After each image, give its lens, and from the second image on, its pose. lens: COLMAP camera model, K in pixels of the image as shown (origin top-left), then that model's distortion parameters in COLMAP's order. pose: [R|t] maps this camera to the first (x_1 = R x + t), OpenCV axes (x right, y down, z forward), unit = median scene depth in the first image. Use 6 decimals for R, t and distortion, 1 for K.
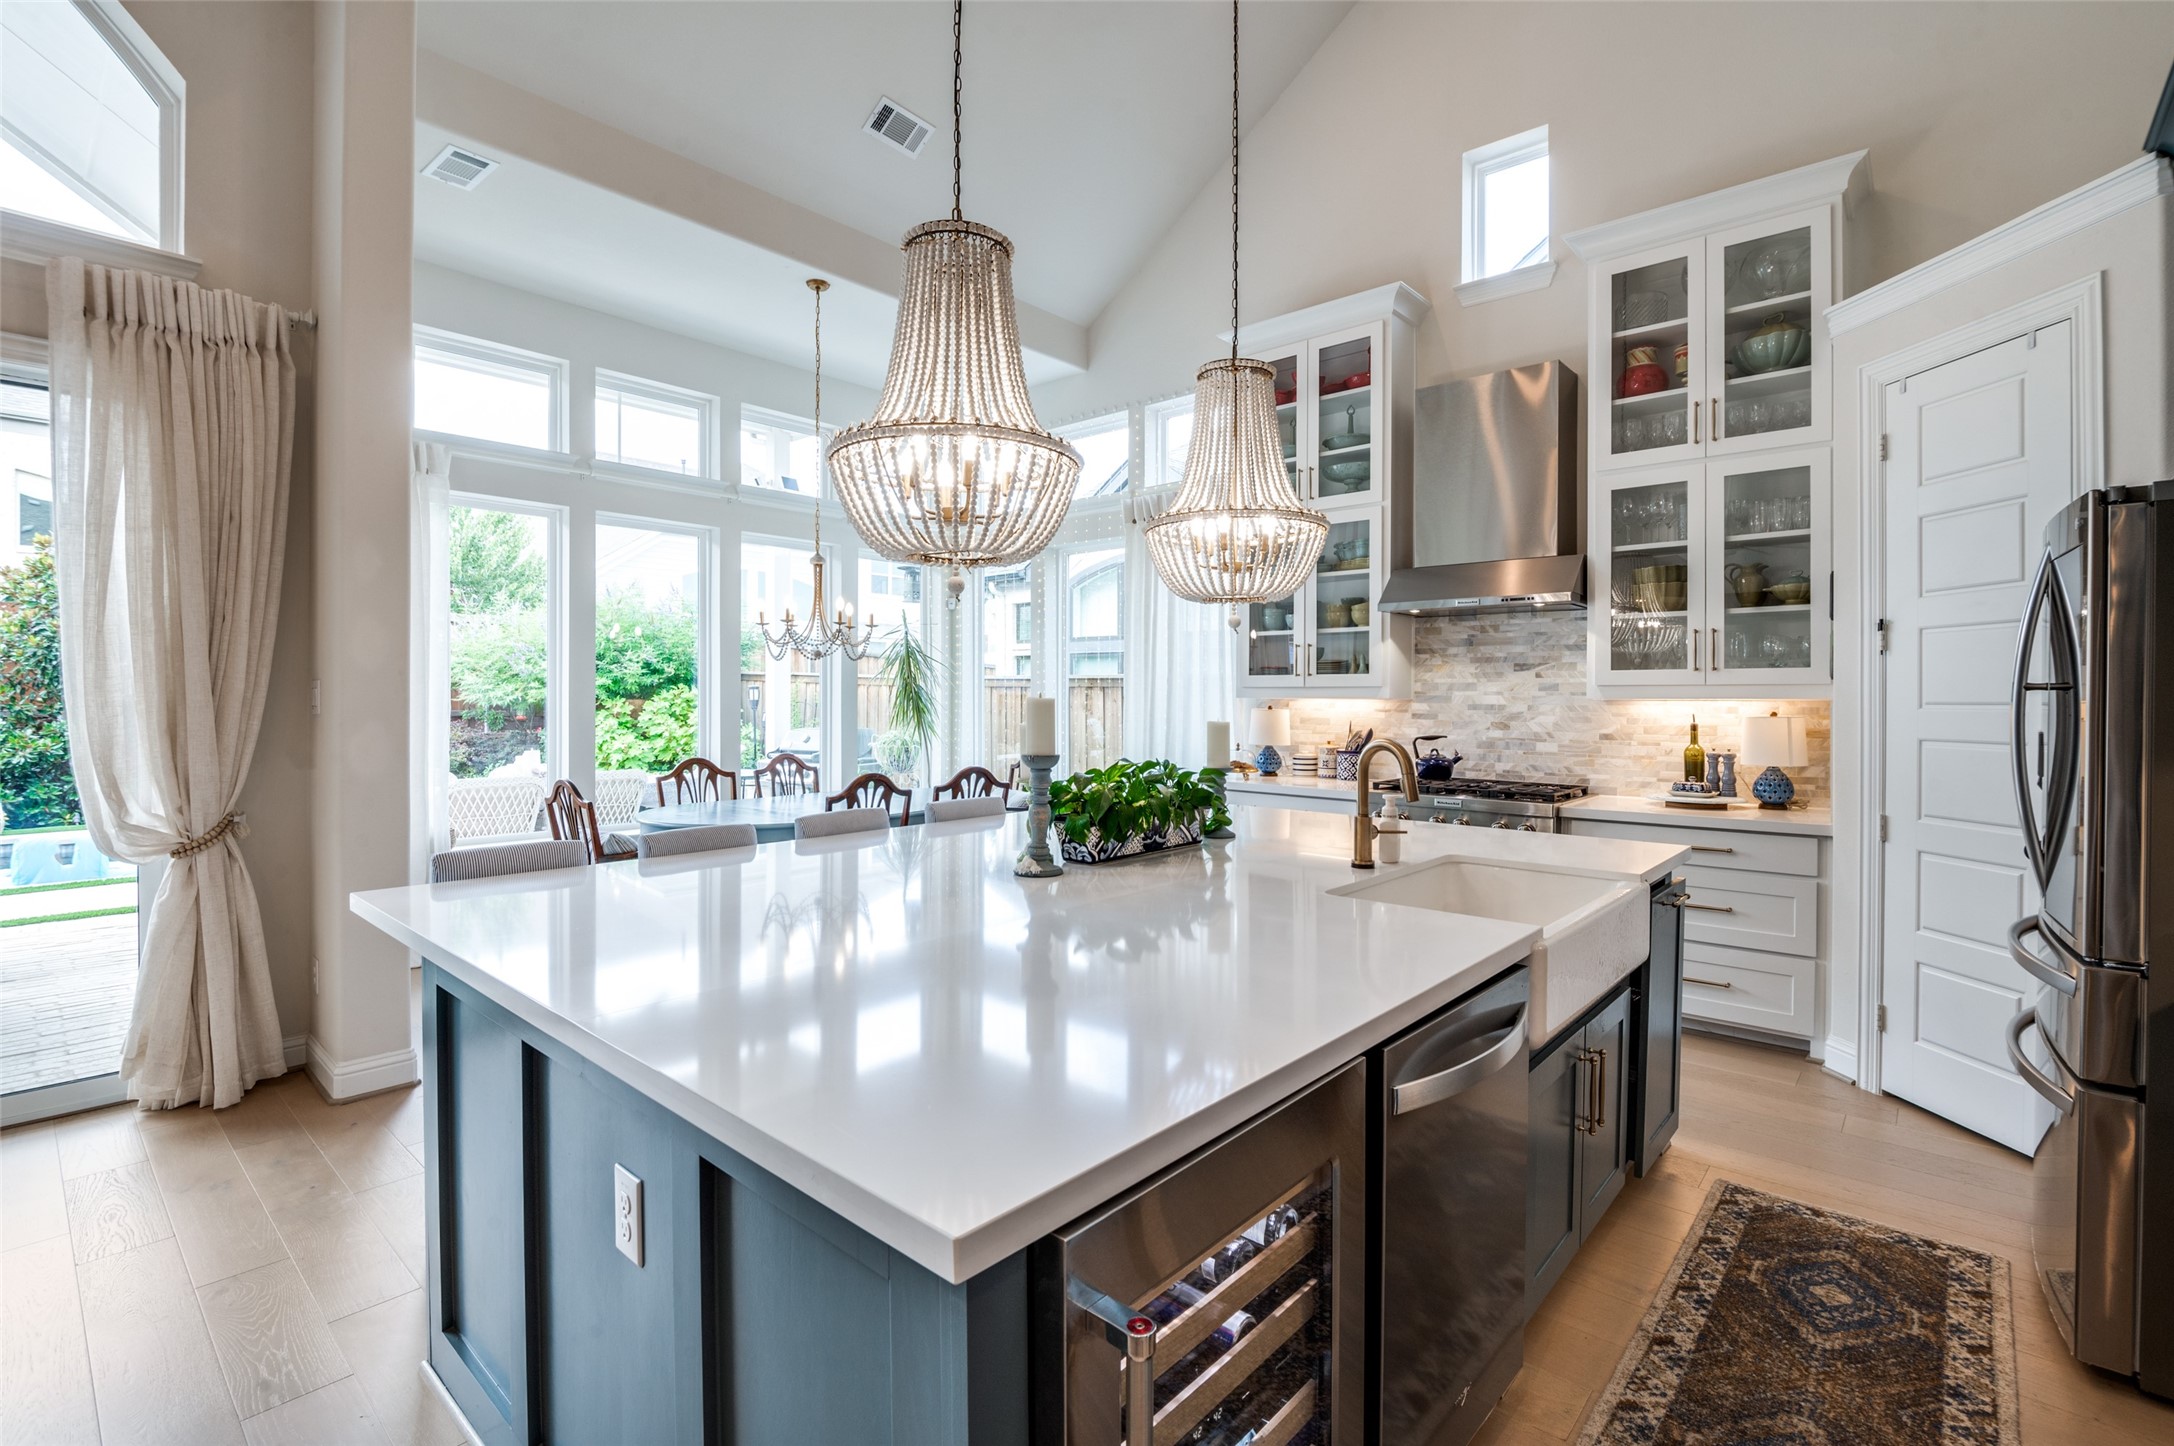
lens RADIAL K [[978.1, 0, 1095.3], [0, 978.1, 705.0], [0, 0, 1]] dist [-0.000785, -0.002580]
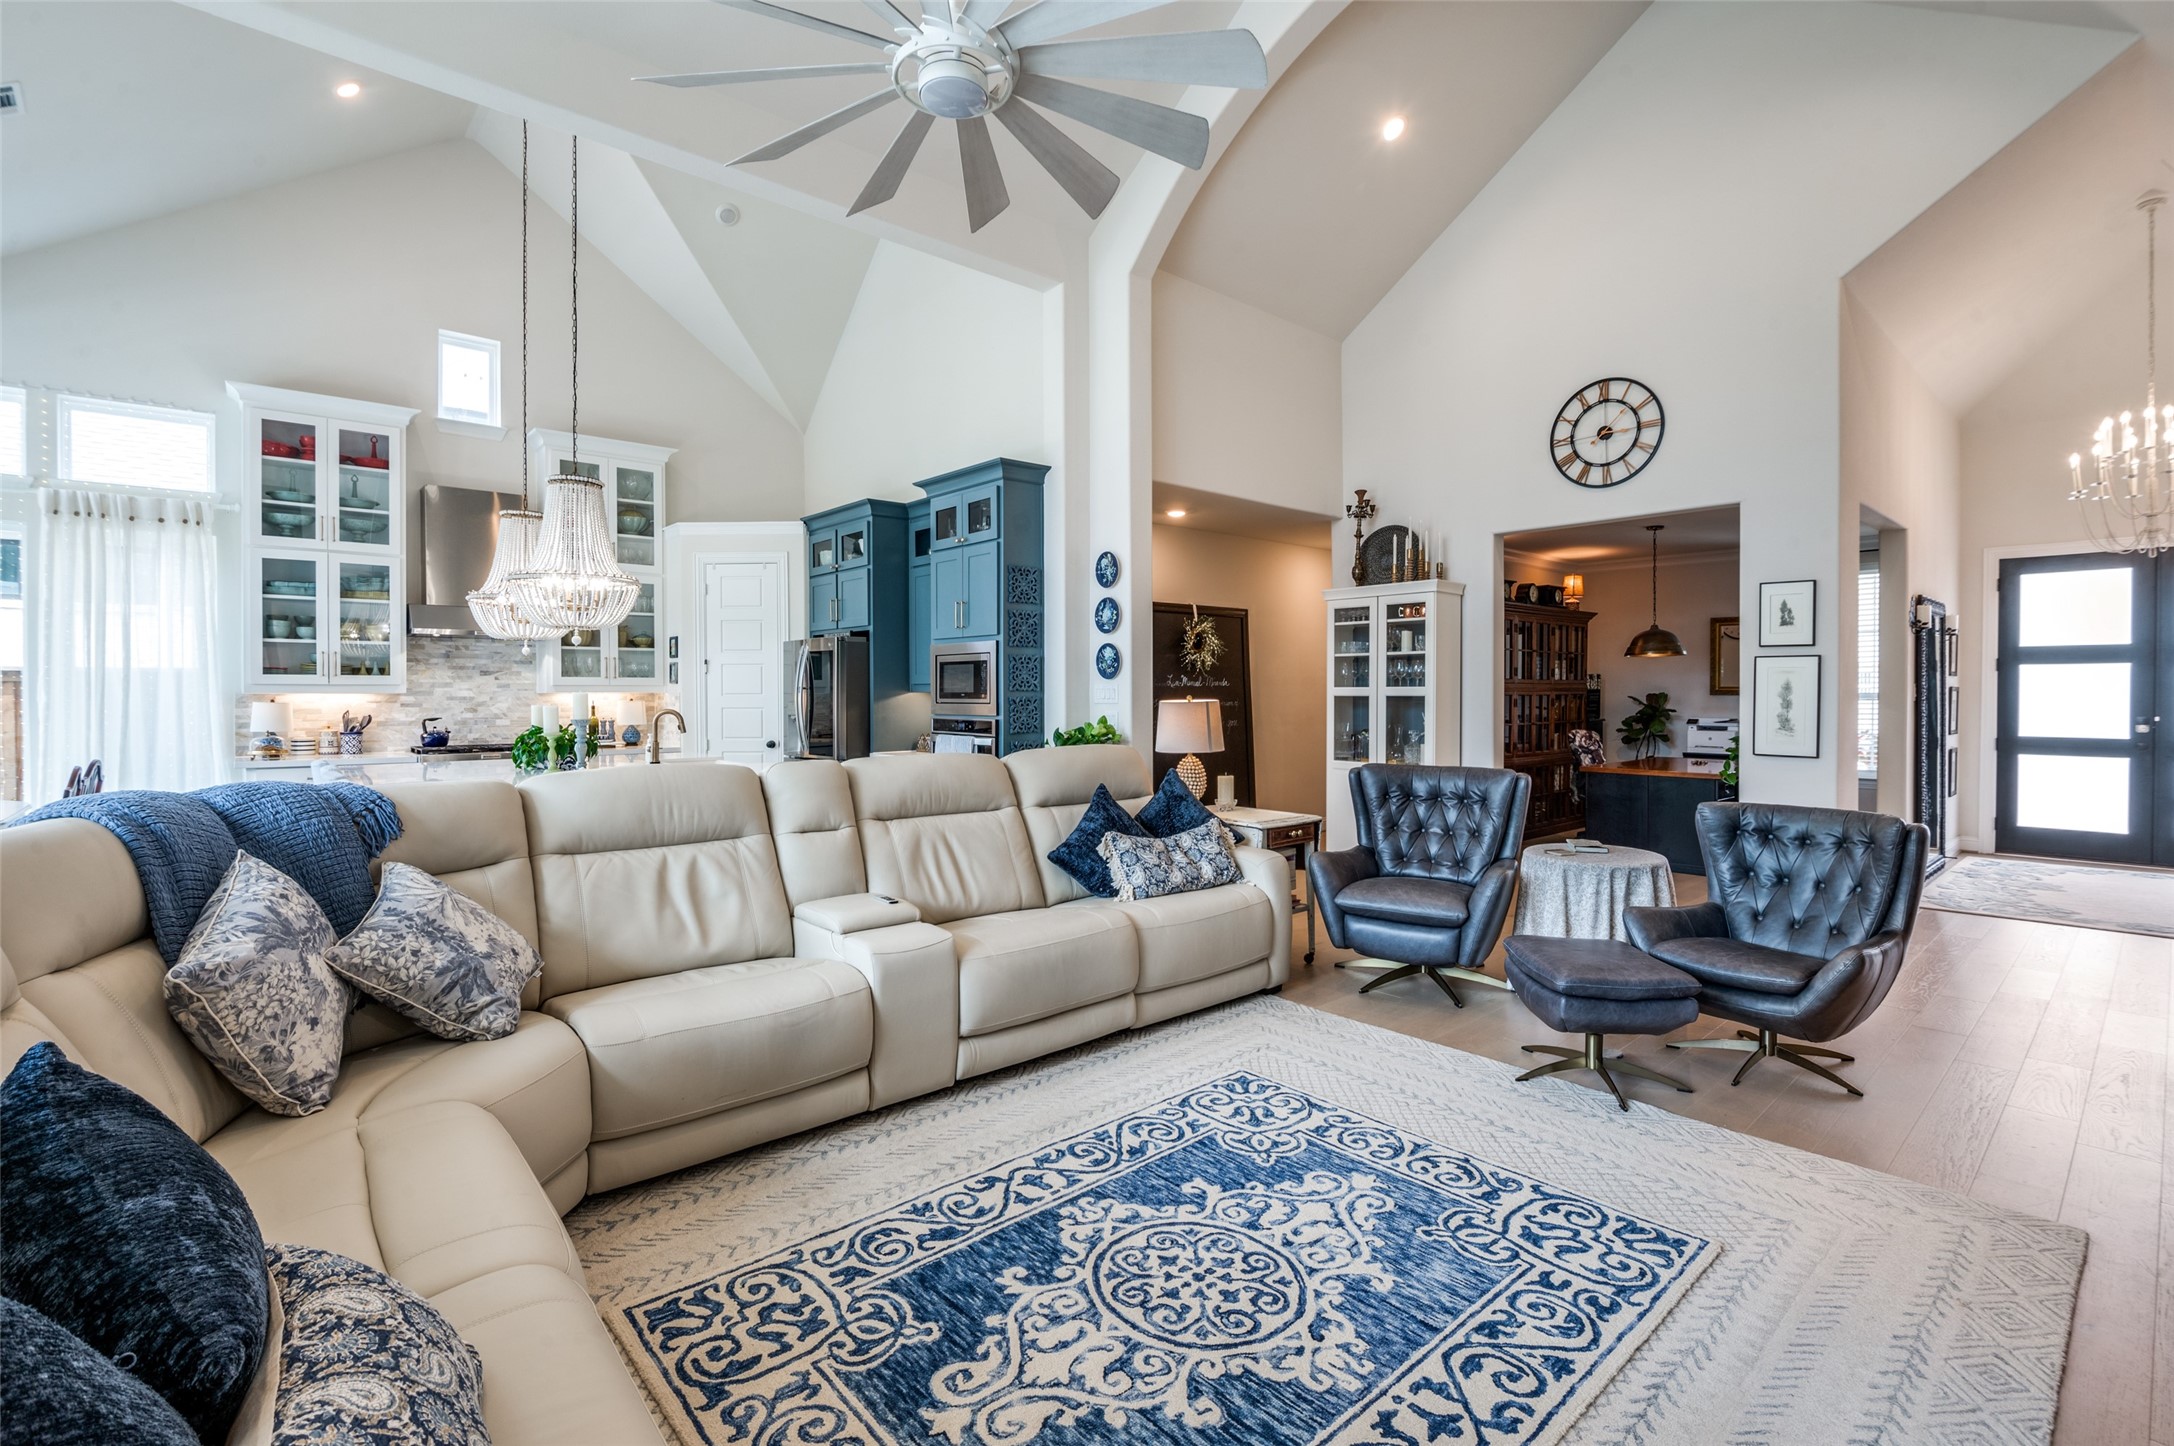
lens RADIAL K [[978.1, 0, 1080.7], [0, 978.1, 697.9], [0, 0, 1]] dist [-0.000785, -0.002580]
pose [[0.138524, -0.011345, 0.990294, -1.174249], [0.009189, 0.999906, 0.010170, -0.006025], [-0.990316, 0.007691, 0.138615, -0.215627]]
